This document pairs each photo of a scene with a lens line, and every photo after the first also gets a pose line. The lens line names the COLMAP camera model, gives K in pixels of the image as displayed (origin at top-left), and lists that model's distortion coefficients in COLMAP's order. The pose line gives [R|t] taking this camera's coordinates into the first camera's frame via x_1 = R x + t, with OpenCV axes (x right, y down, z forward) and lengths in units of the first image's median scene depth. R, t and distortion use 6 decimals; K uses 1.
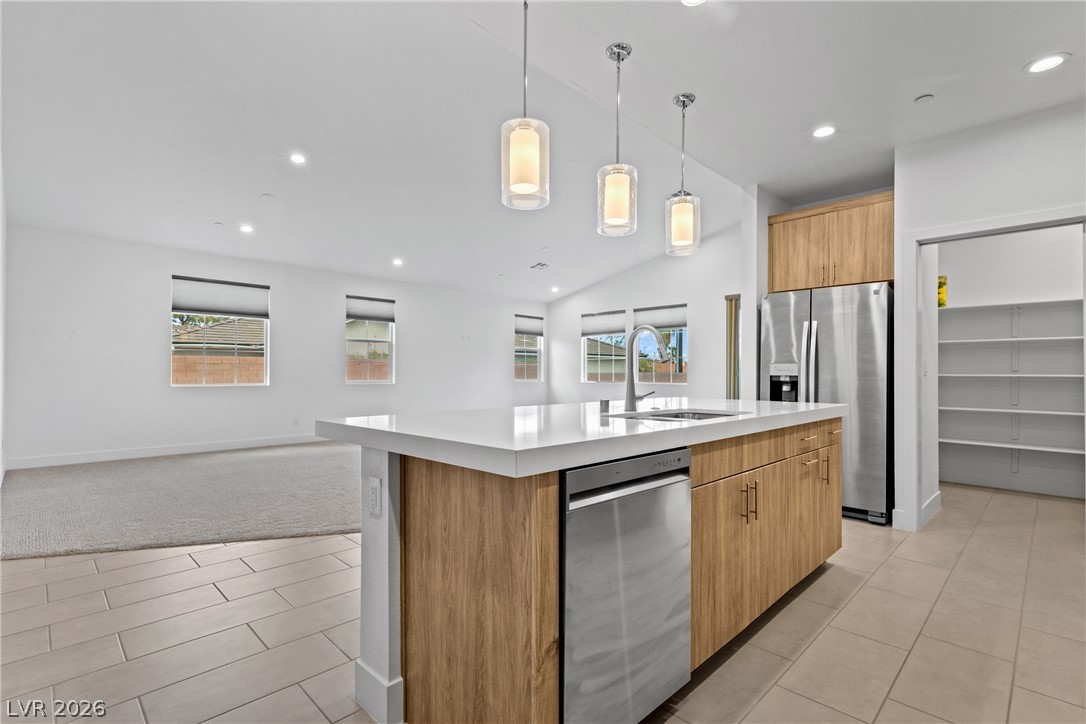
lens RADIAL K [[513.4, 0, 550.7], [0, 513.4, 359.9], [0, 0, 1]] dist [0.003183, 0.000583]
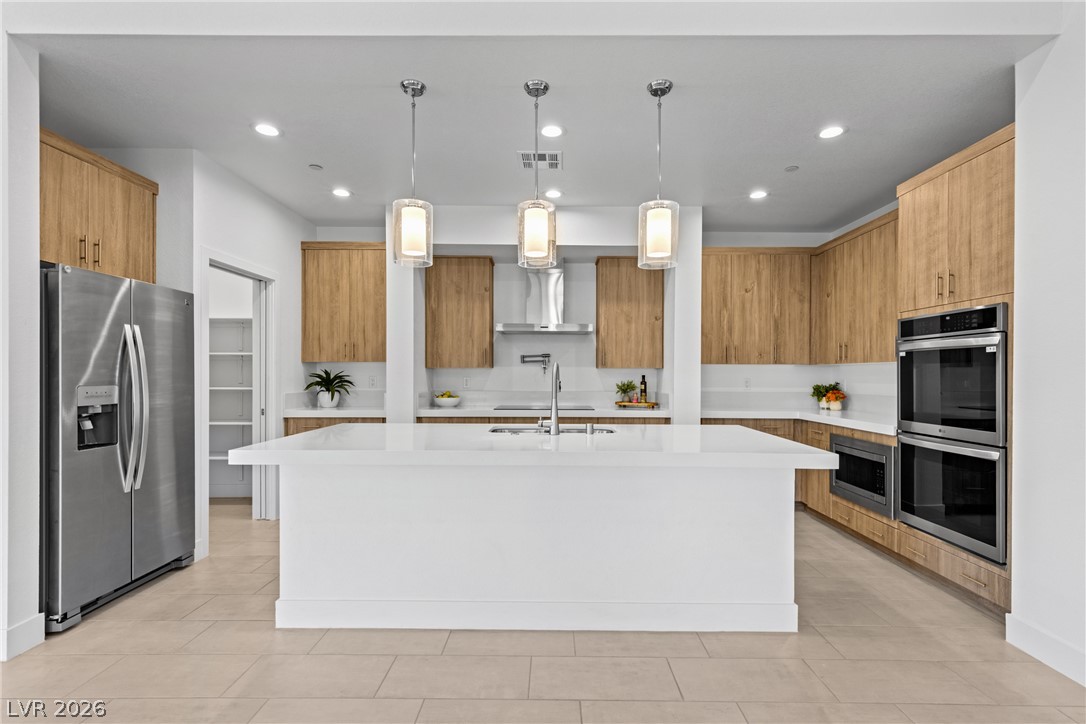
lens RADIAL K [[506.0, 0, 546.9], [0, 506.0, 378.3], [0, 0, 1]] dist [0.002659, 0.000309]
pose [[-0.695424, -0.008206, 0.718552, -0.370078], [-0.016752, 0.999848, -0.004795, -0.008116], [-0.718404, -0.015372, -0.695456, 1.036867]]
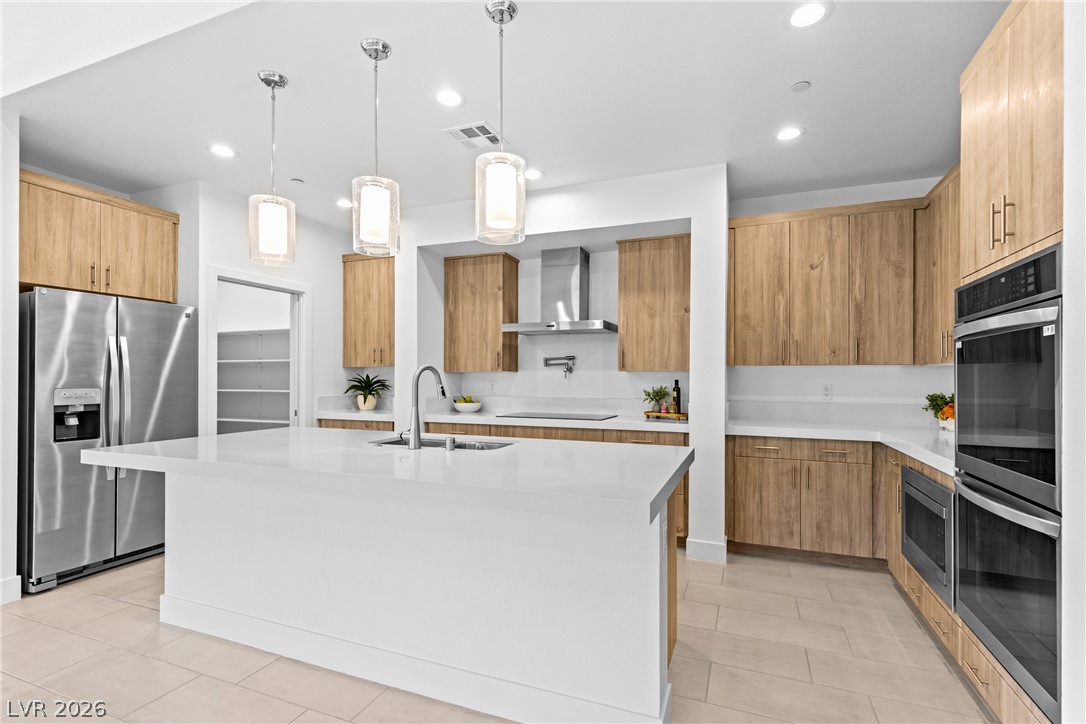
lens RADIAL K [[506.0, 0, 546.9], [0, 506.0, 378.3], [0, 0, 1]] dist [0.002659, 0.000309]
pose [[-0.384425, -0.000405, 0.923156, -0.480319], [-0.020174, 0.999765, -0.007962, -0.014903], [-0.922936, -0.021685, -0.384343, 0.656197]]
